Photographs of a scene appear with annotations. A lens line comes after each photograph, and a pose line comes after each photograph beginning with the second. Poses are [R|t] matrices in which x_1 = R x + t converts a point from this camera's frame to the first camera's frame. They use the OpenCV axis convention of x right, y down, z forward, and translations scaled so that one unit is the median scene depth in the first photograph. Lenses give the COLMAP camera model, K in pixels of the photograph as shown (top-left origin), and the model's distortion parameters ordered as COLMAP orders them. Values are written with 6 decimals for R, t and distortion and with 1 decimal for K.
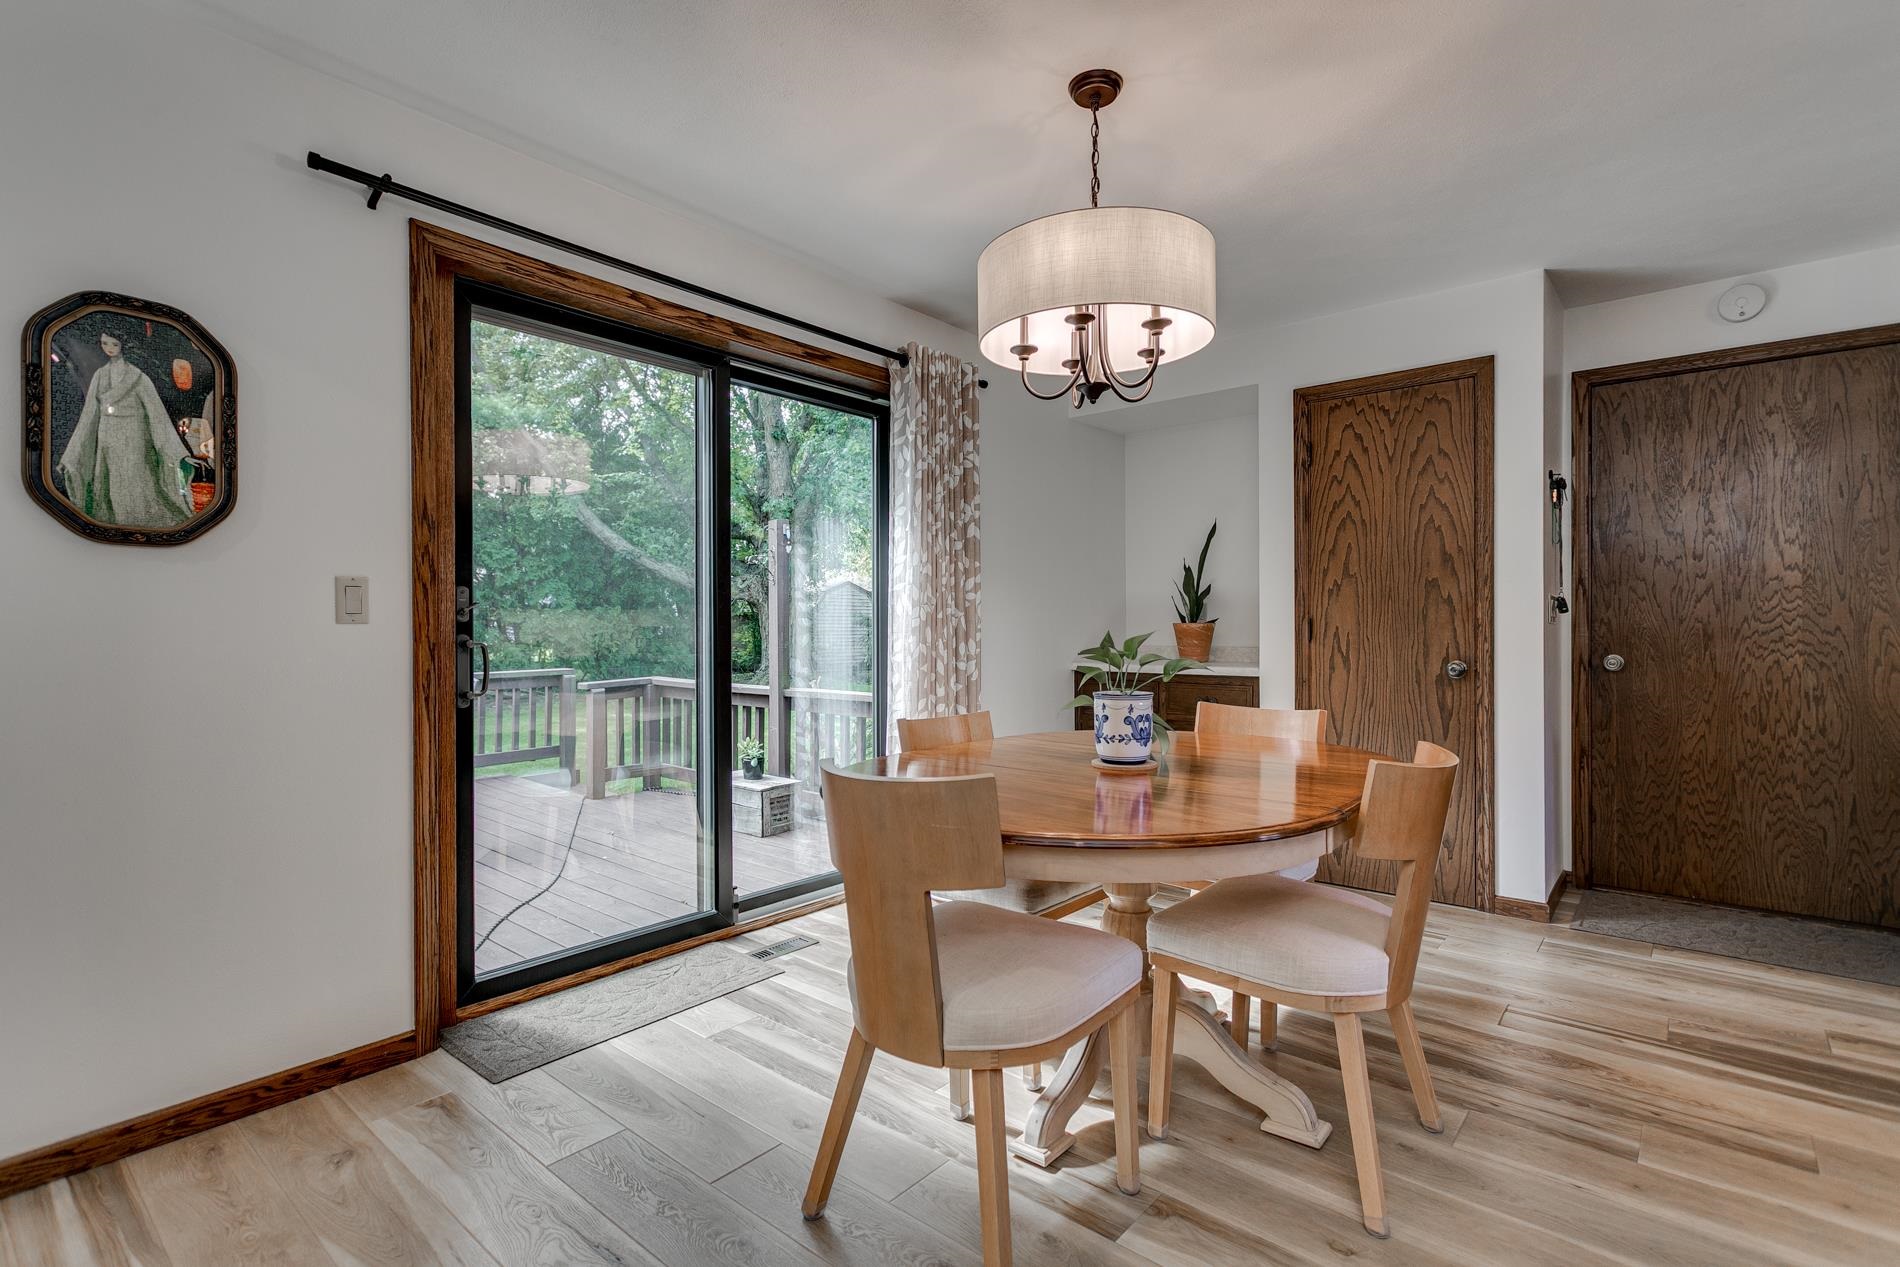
lens RADIAL K [[876.0, 0, 978.0], [0, 876.0, 642.0], [0, 0, 1]] dist [0.004728, 0.000469]
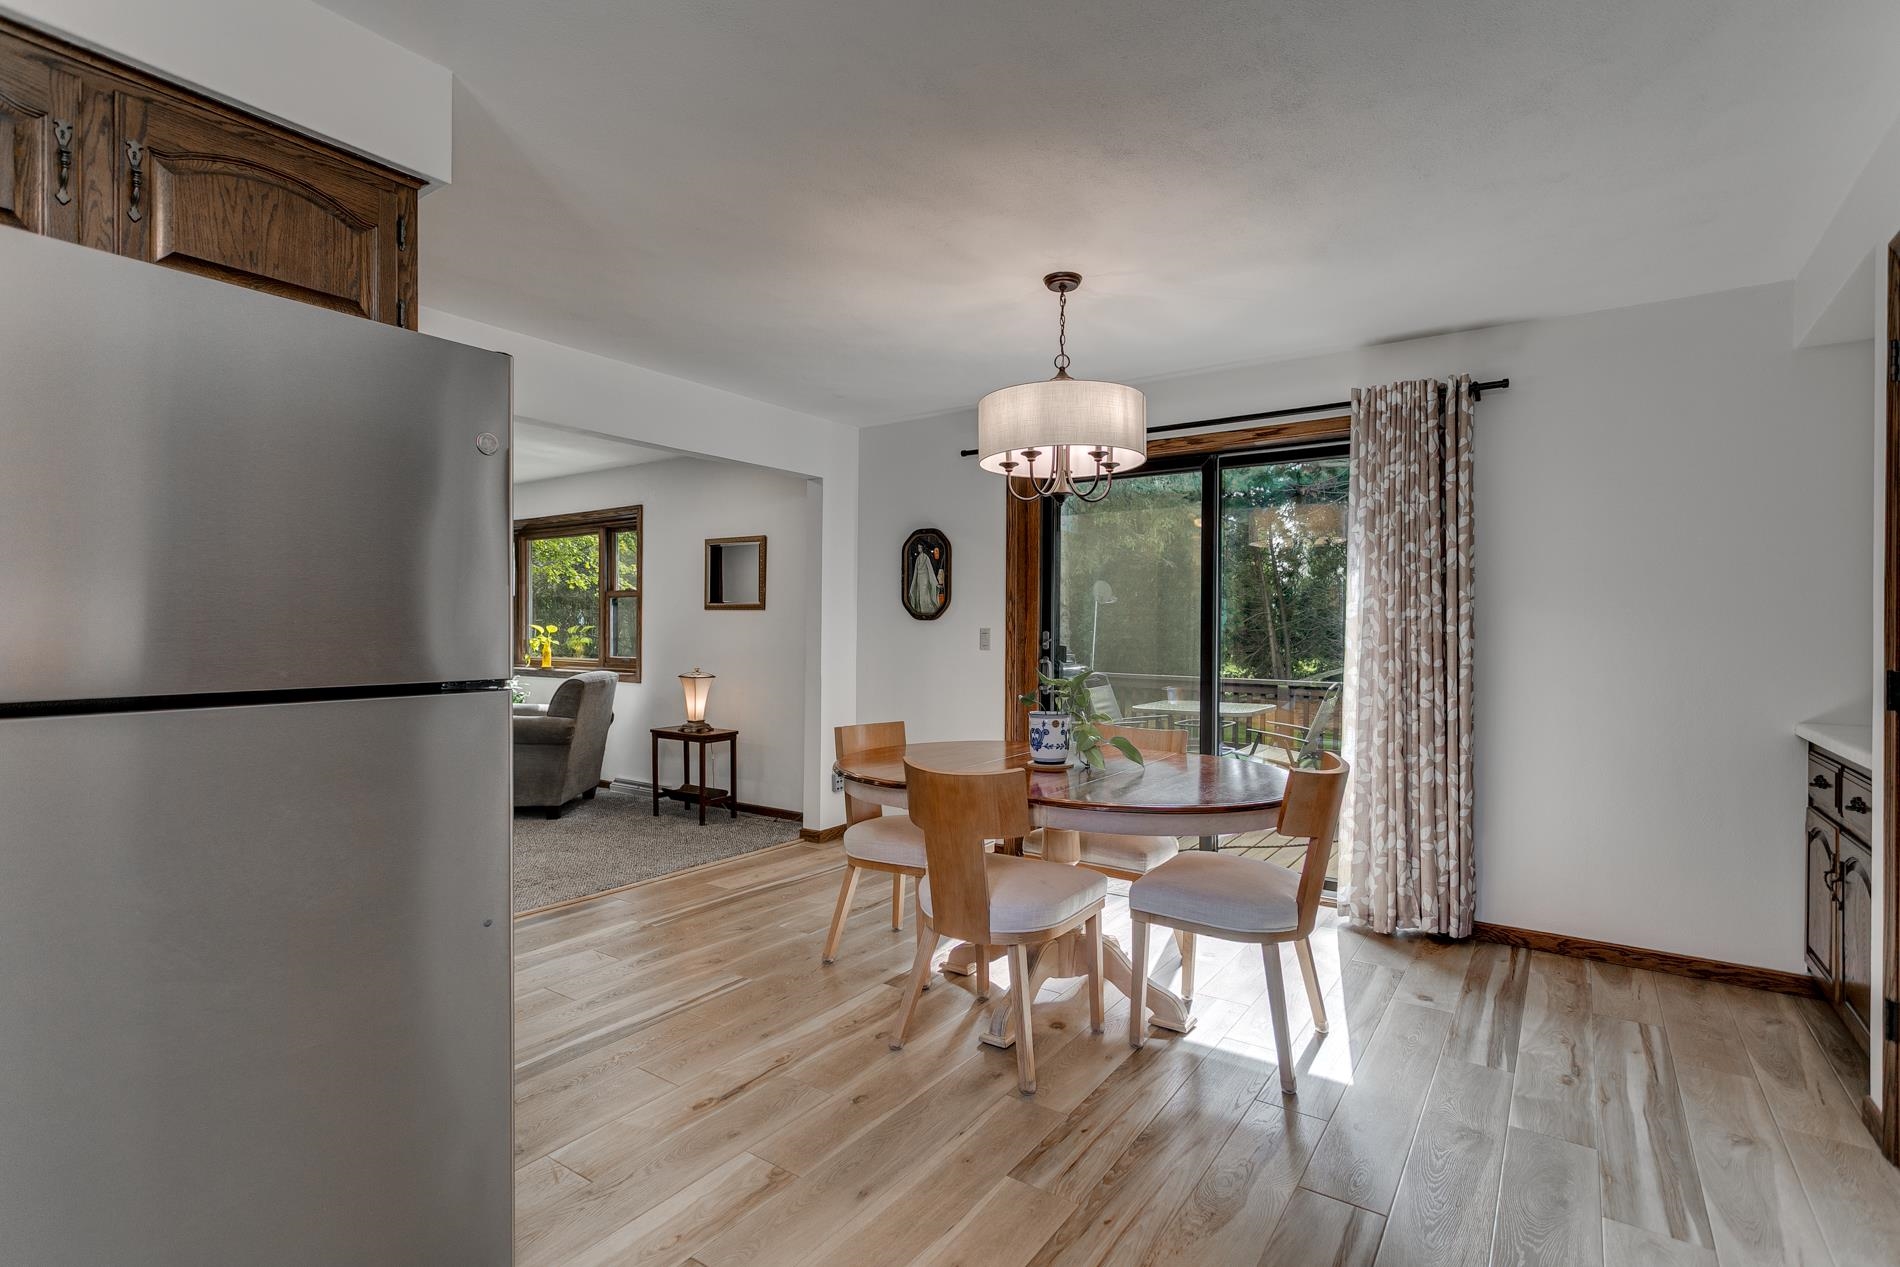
lens RADIAL K [[905.4, 0, 956.4], [0, 905.4, 634.4], [0, 0, 1]] dist [0.002152, 0.000496]
pose [[0.114455, 0.011227, -0.993365, 1.023325], [-0.018402, 0.999789, 0.009179, -0.051895], [0.993258, 0.017230, 0.114637, 0.437184]]
